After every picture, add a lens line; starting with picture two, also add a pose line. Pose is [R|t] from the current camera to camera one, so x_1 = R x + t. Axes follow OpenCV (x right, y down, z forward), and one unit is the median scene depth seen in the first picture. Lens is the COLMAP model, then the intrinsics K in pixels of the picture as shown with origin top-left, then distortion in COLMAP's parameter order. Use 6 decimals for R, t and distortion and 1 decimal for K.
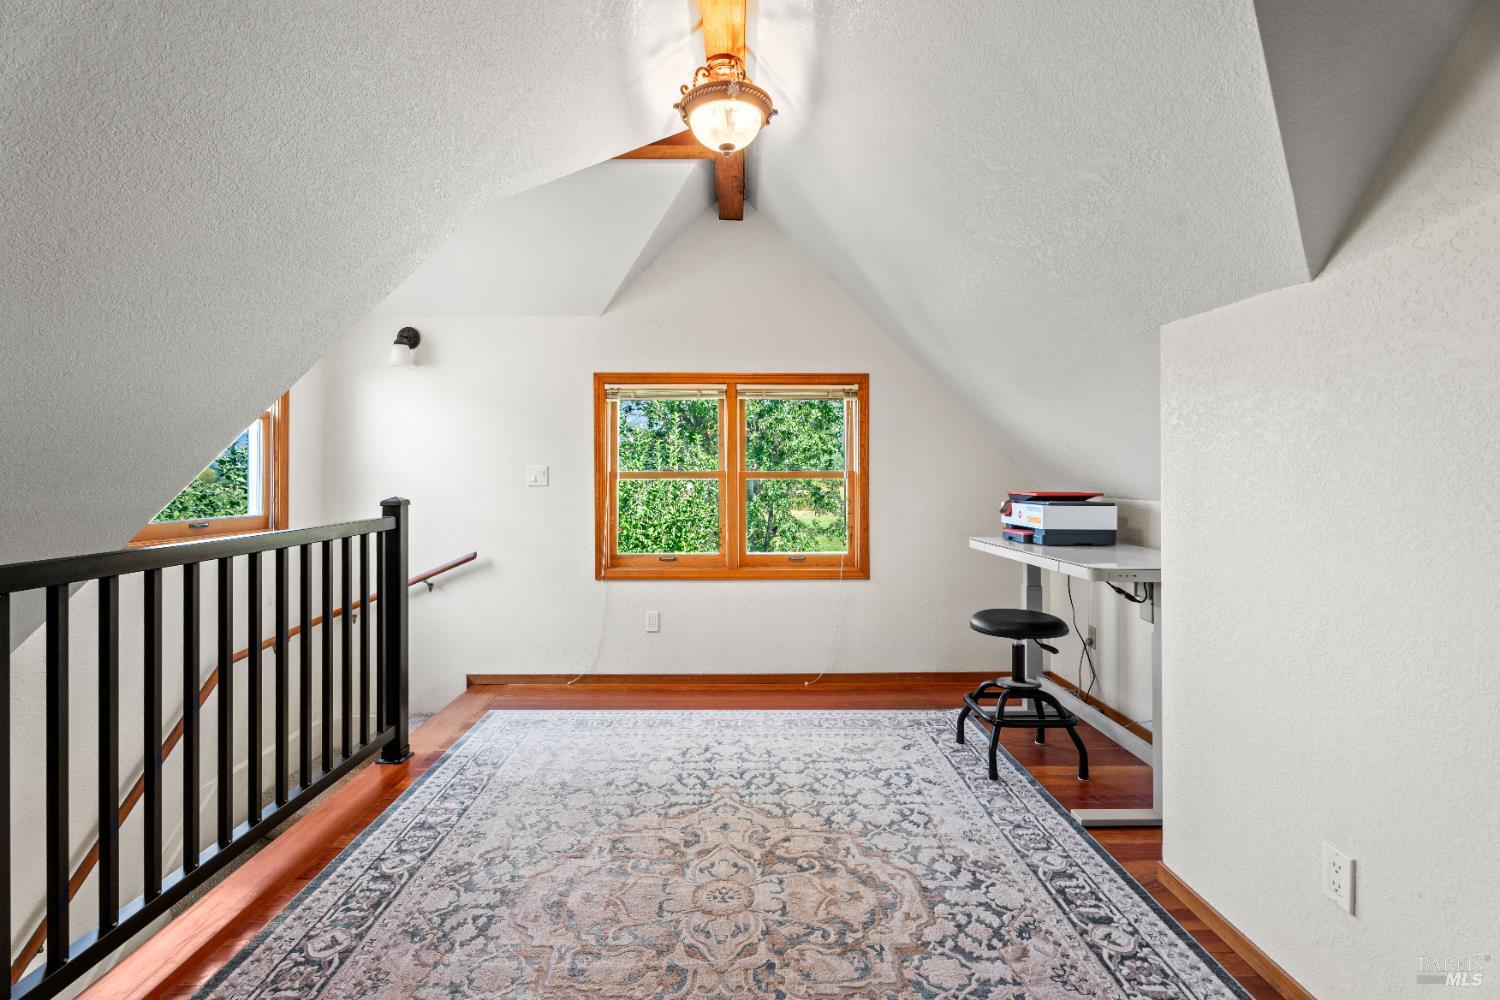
lens RADIAL K [[668.0, 0, 744.8], [0, 668.0, 473.8], [0, 0, 1]] dist [-0.003058, 0.002324]
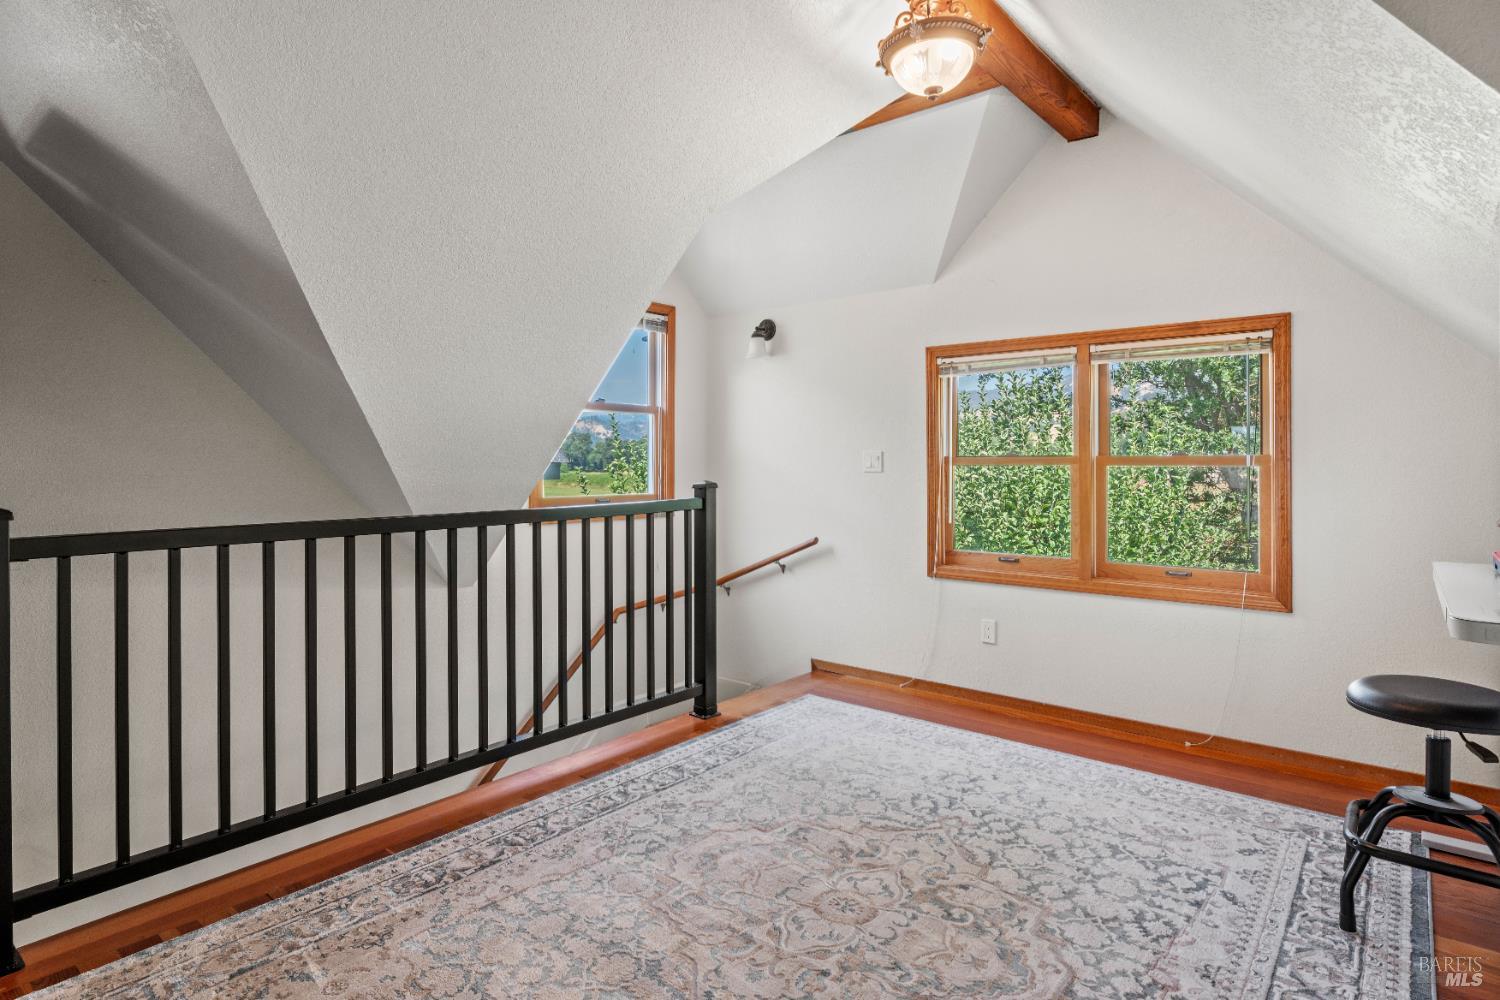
lens RADIAL K [[792.9, 0, 745.1], [0, 792.9, 458.2], [0, 0, 1]] dist [-0.019037, 0.004222]
pose [[0.760144, -0.000806, -0.649754, 0.419299], [0.001876, 0.999998, 0.000954, -0.003876], [0.649752, -0.001944, 0.760144, 0.040072]]
